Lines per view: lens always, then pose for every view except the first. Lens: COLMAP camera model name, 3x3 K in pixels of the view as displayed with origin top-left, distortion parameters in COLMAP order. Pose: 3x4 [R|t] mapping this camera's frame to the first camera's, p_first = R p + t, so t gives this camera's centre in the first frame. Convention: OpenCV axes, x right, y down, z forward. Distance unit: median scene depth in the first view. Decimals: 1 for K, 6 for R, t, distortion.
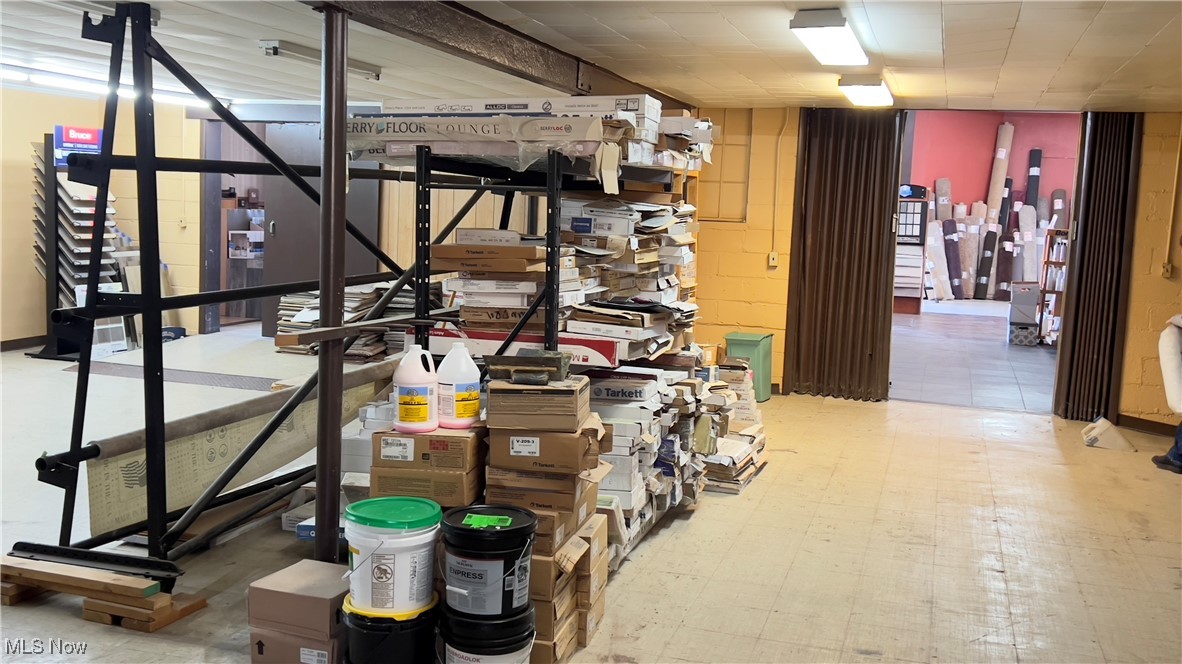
lens RADIAL K [[1126.6, 0, 591.0], [0, 1126.6, 332.0], [0, 0, 1]] dist [-0.003309, -0.010648]
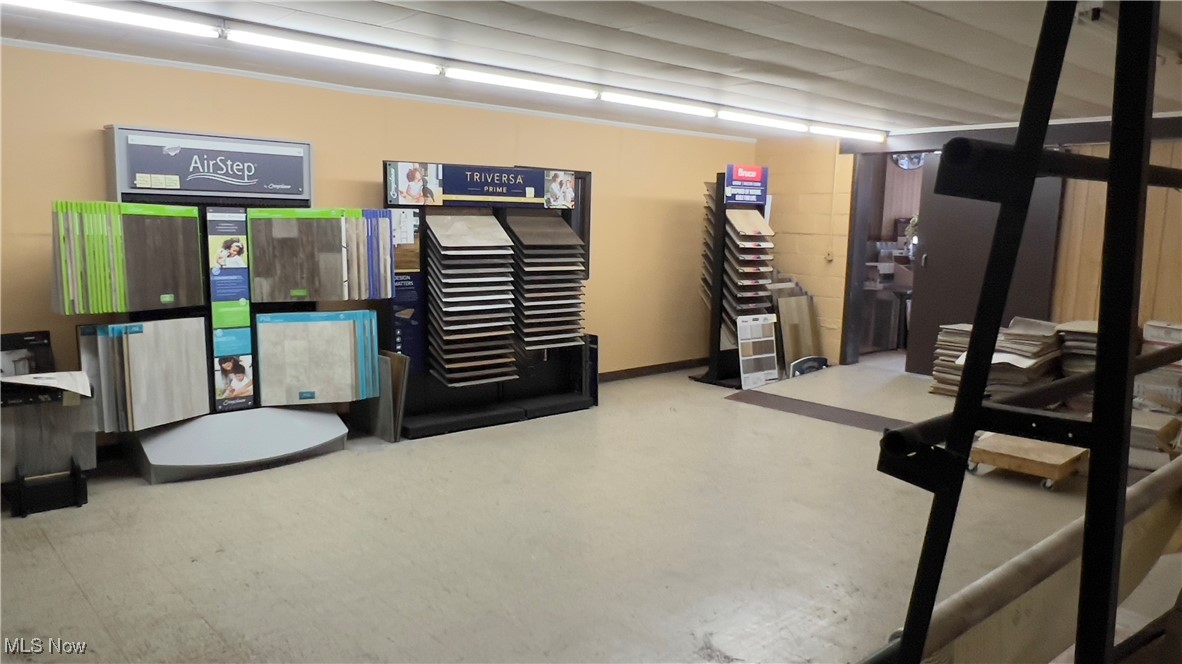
lens RADIAL K [[840.3, 0, 591.0], [0, 840.3, 332.0], [0, 0, 1]] dist [-0.005201, -0.001094]
pose [[0.863048, 0.044214, -0.503183, -0.179407], [-0.043595, 0.998965, 0.013005, -0.031207], [0.503237, 0.010713, 0.864082, 0.252641]]
